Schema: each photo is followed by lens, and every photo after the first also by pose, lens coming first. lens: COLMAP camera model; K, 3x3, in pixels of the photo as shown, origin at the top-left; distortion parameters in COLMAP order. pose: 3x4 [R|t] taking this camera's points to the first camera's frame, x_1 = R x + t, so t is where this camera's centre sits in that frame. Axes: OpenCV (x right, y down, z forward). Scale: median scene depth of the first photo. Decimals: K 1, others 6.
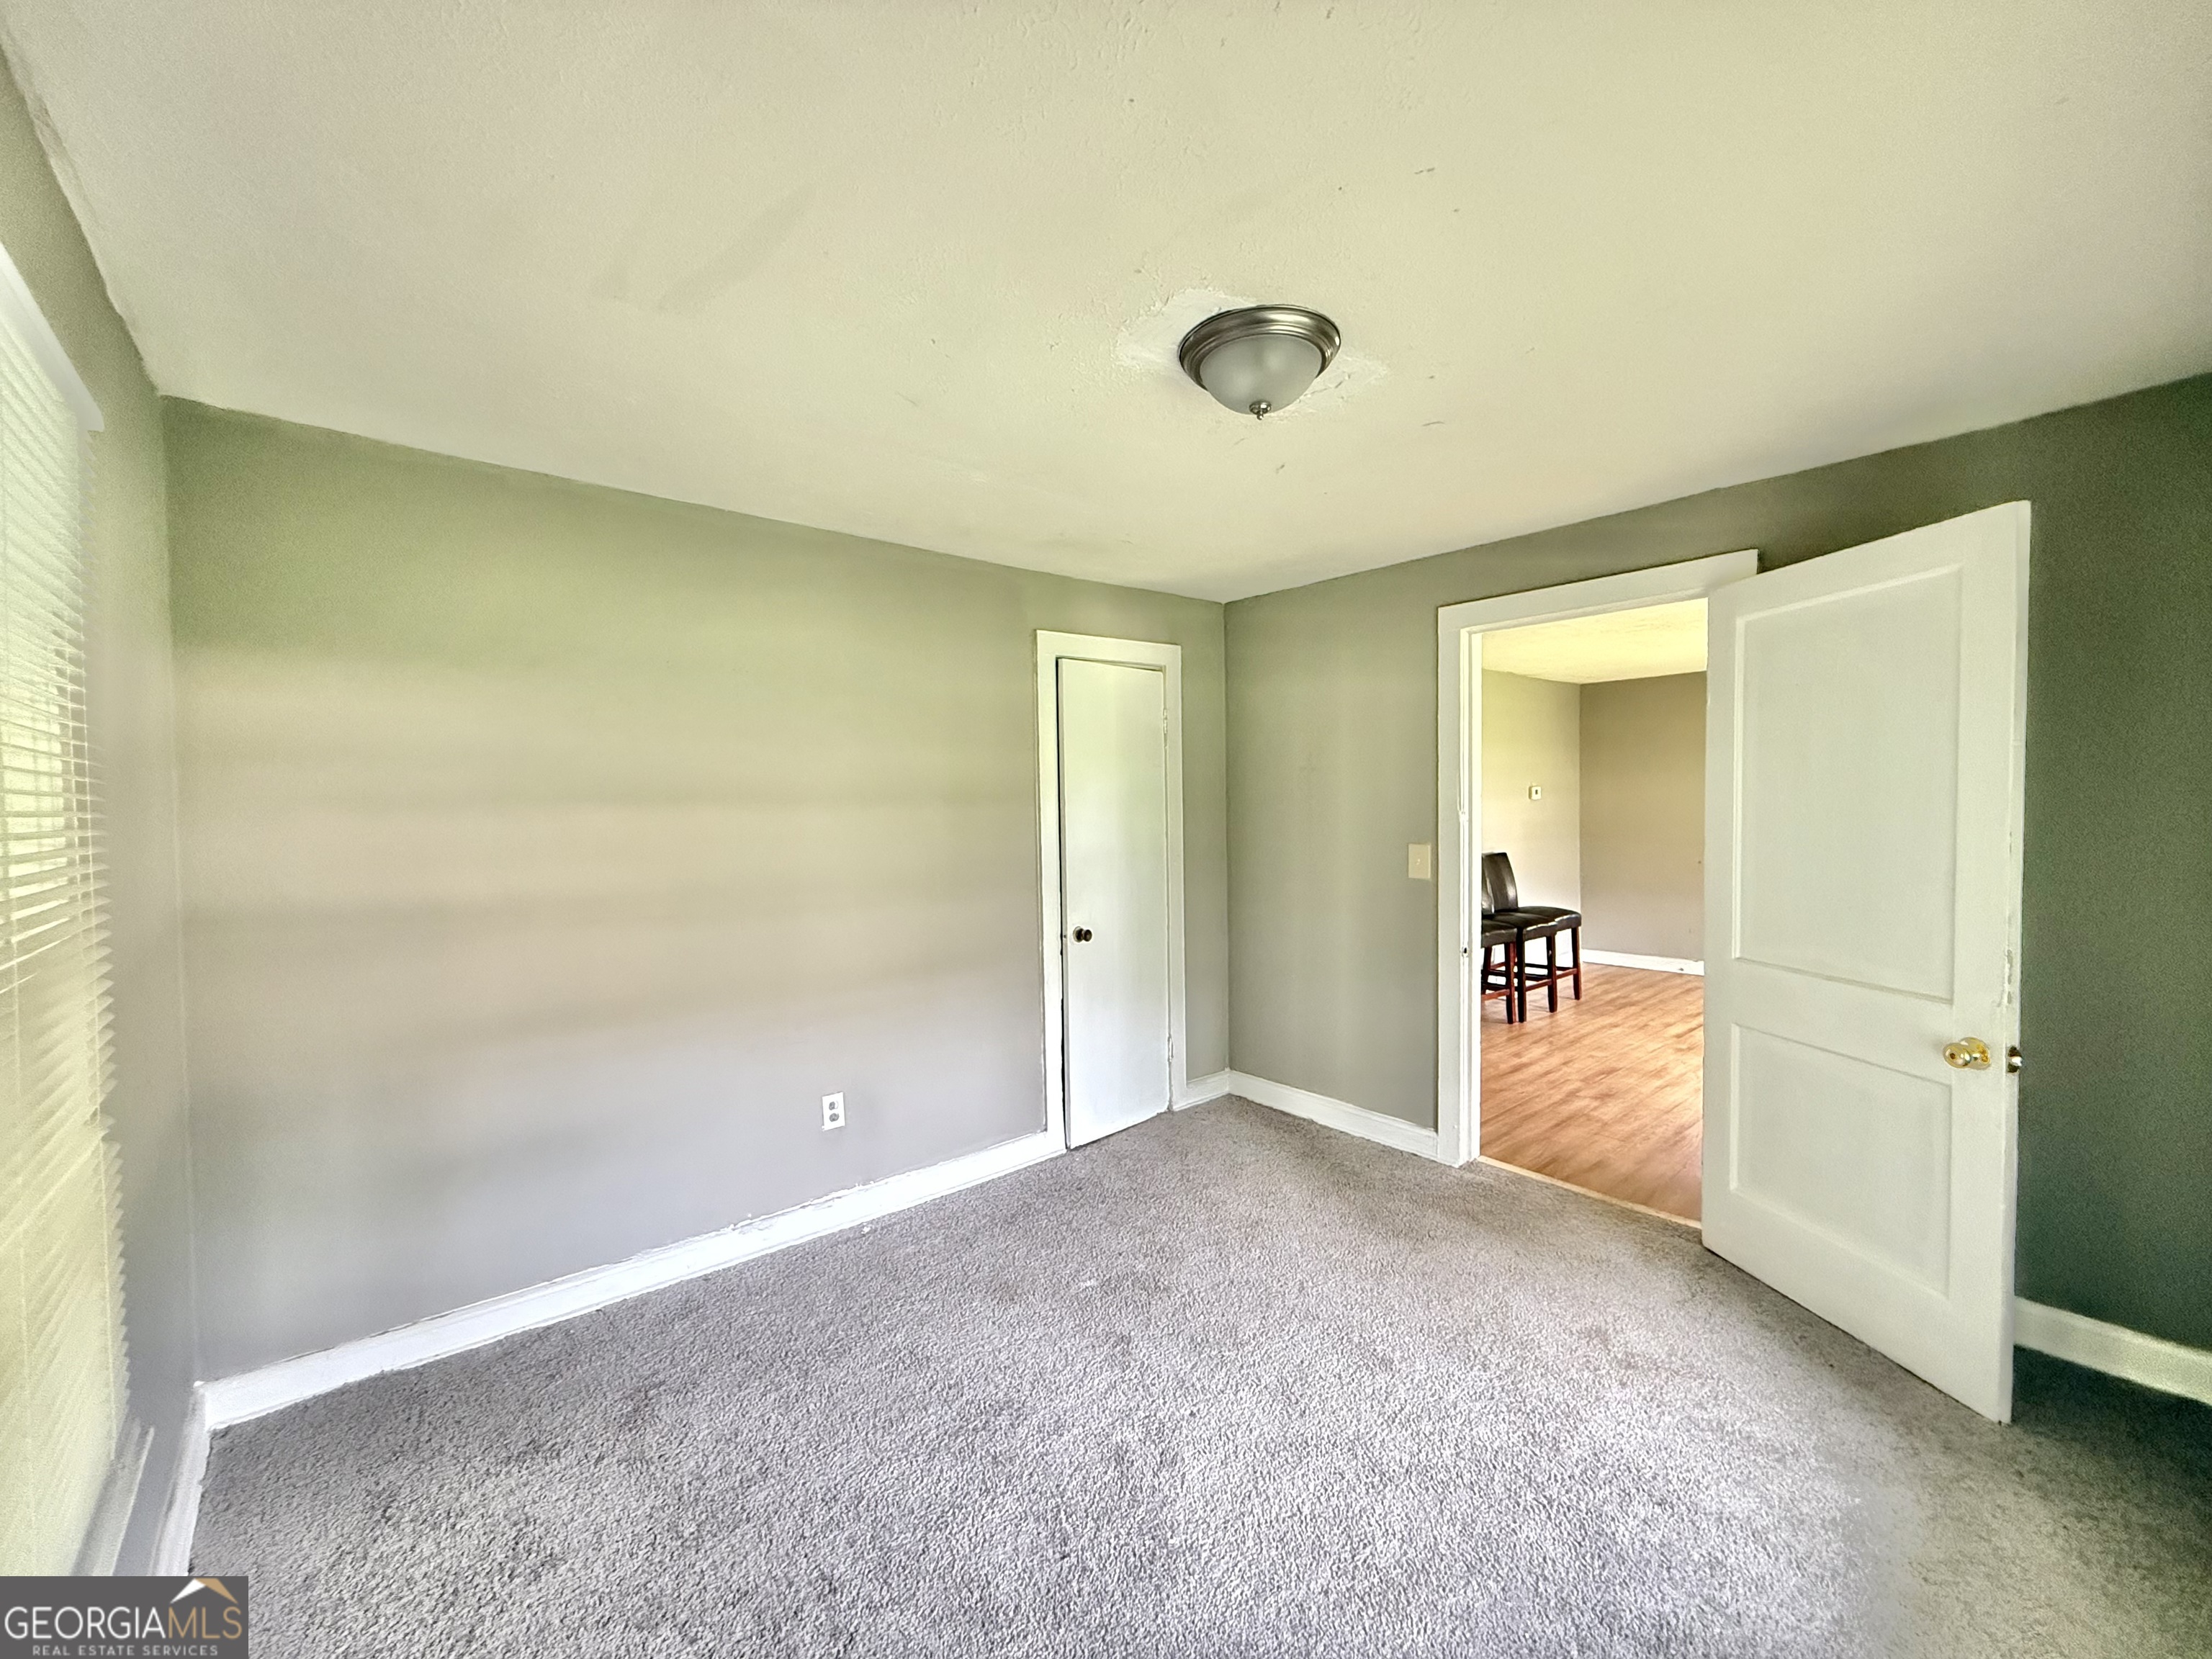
lens RADIAL K [[883.0, 0, 1106.0], [0, 883.0, 829.5], [0, 0, 1]] dist [-0.001562, -0.000067]
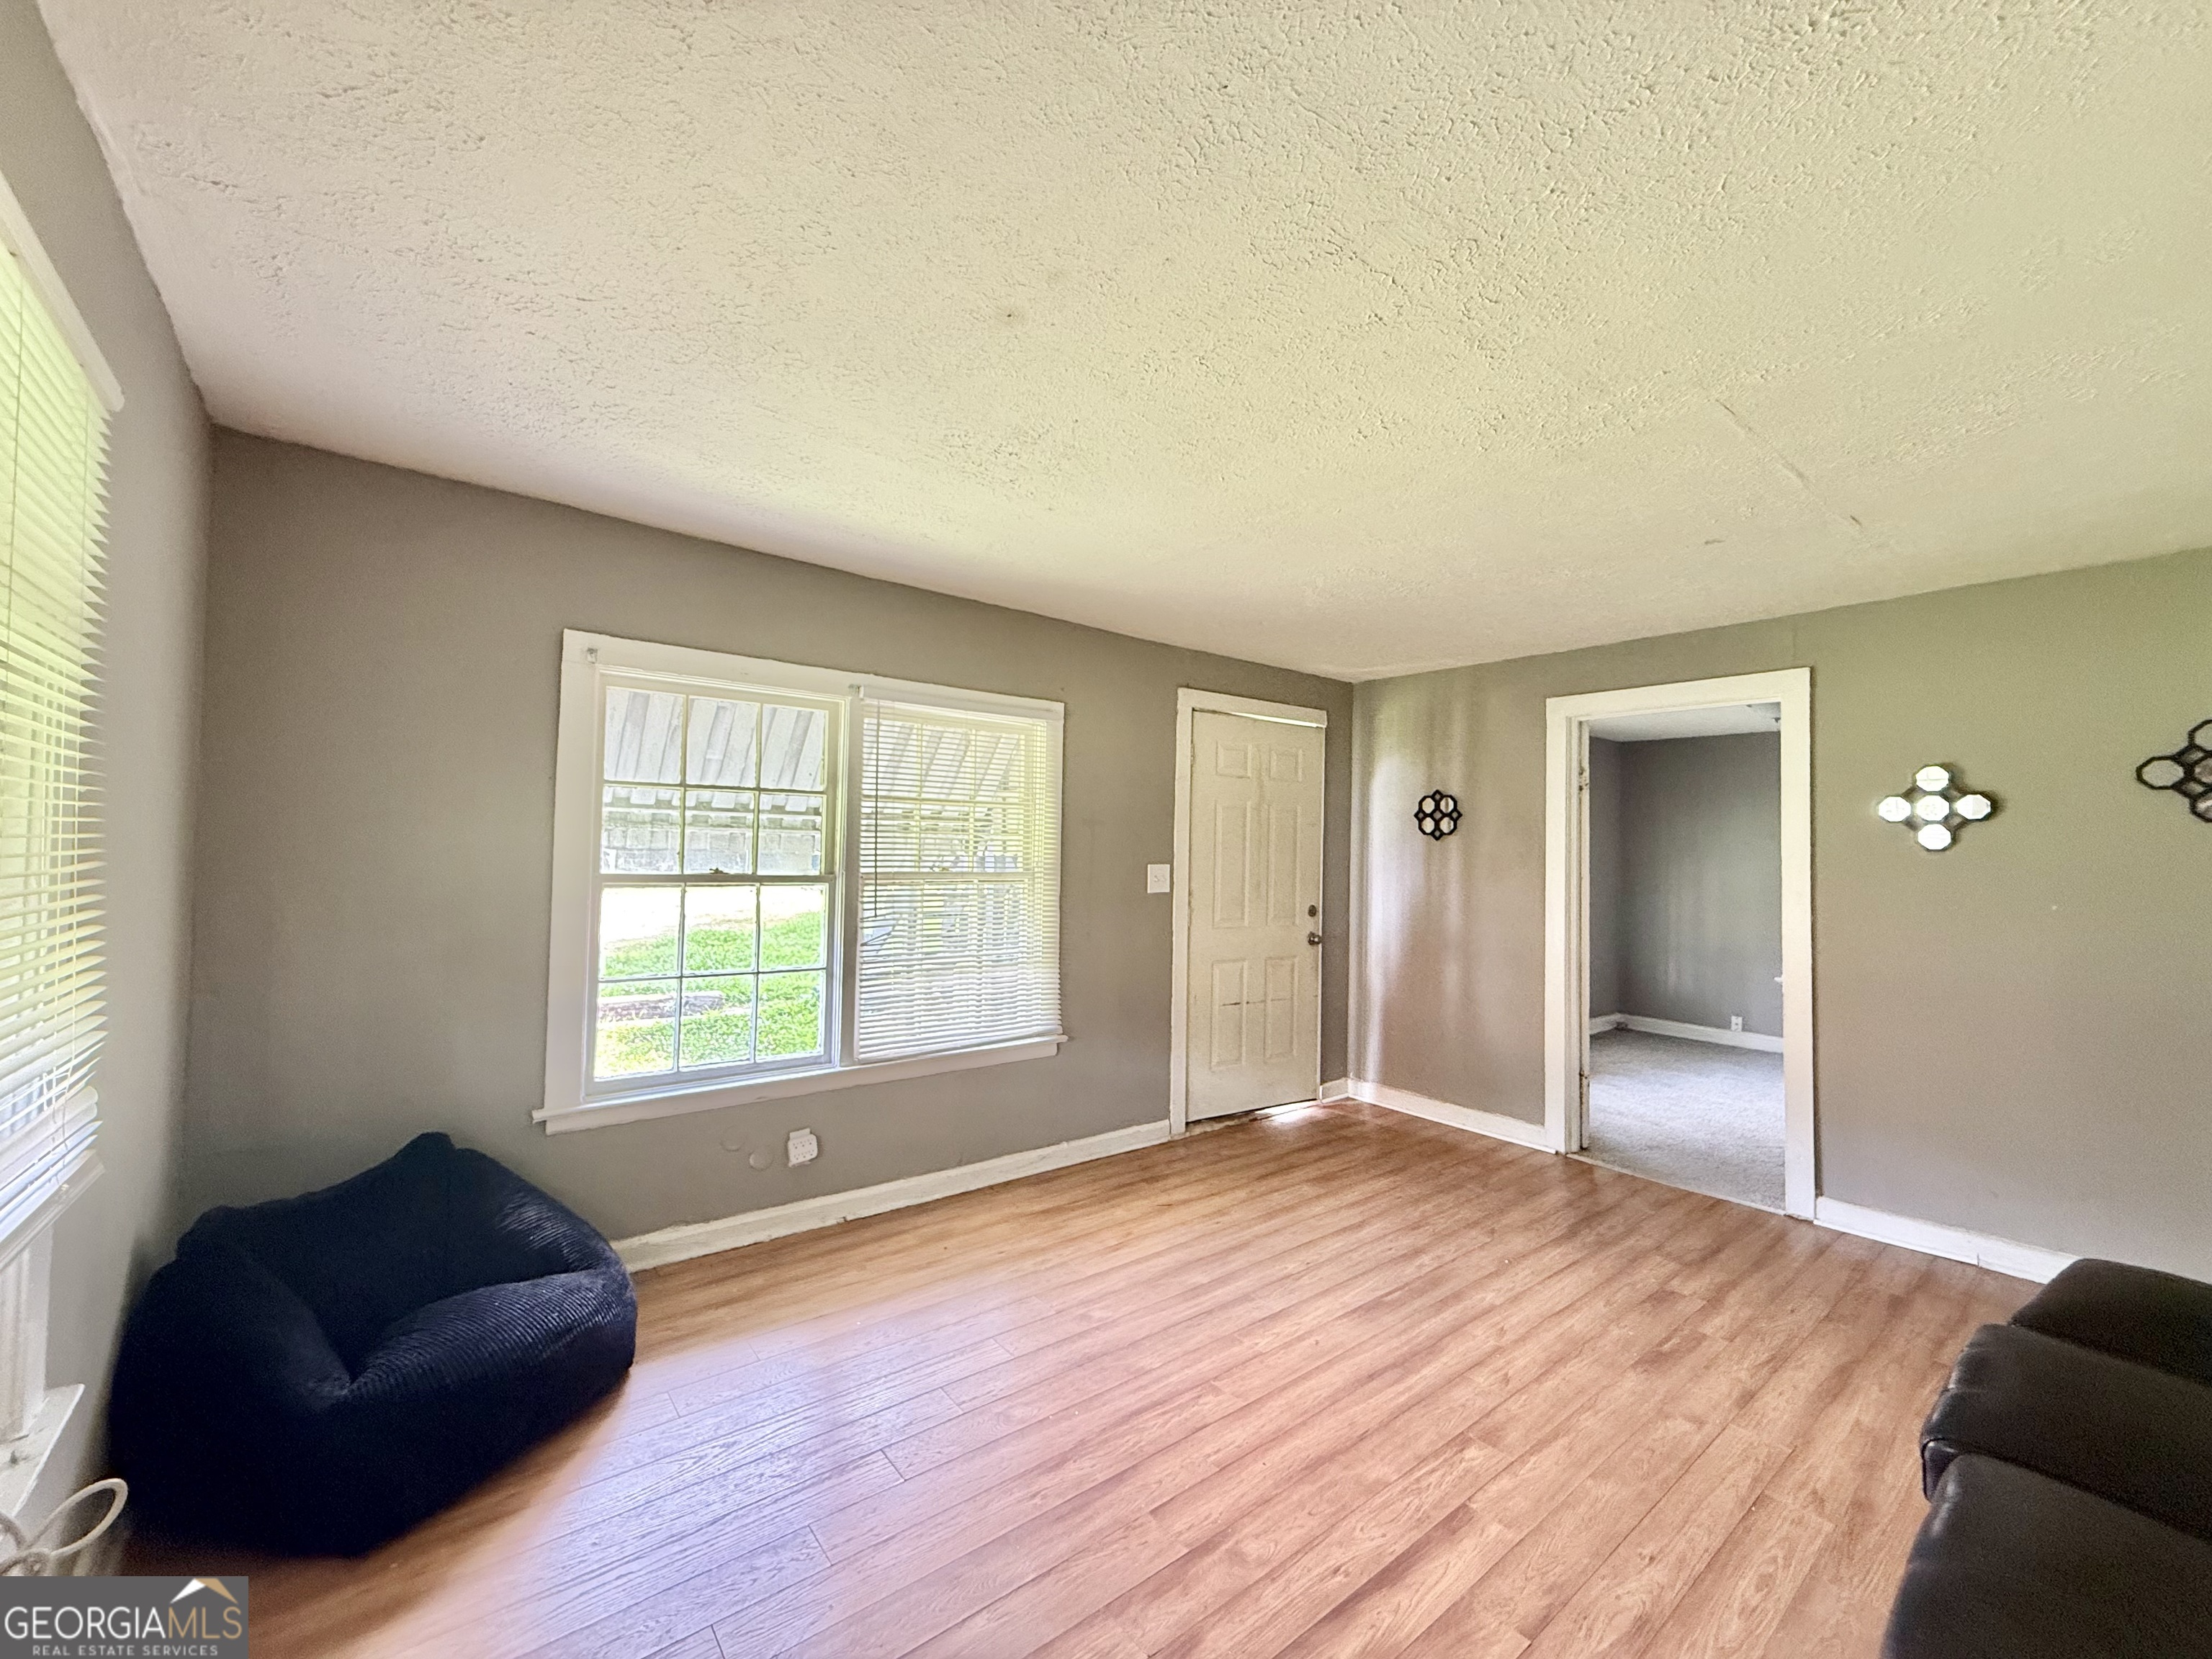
lens RADIAL K [[883.0, 0, 1106.0], [0, 883.0, 829.5], [0, 0, 1]] dist [-0.001562, -0.000067]
pose [[-0.999687, 0.000383, 0.025014, 0.980966], [0.000381, 1.000000, -0.000116, -0.052073], [-0.025014, -0.000107, -0.999687, 1.700361]]
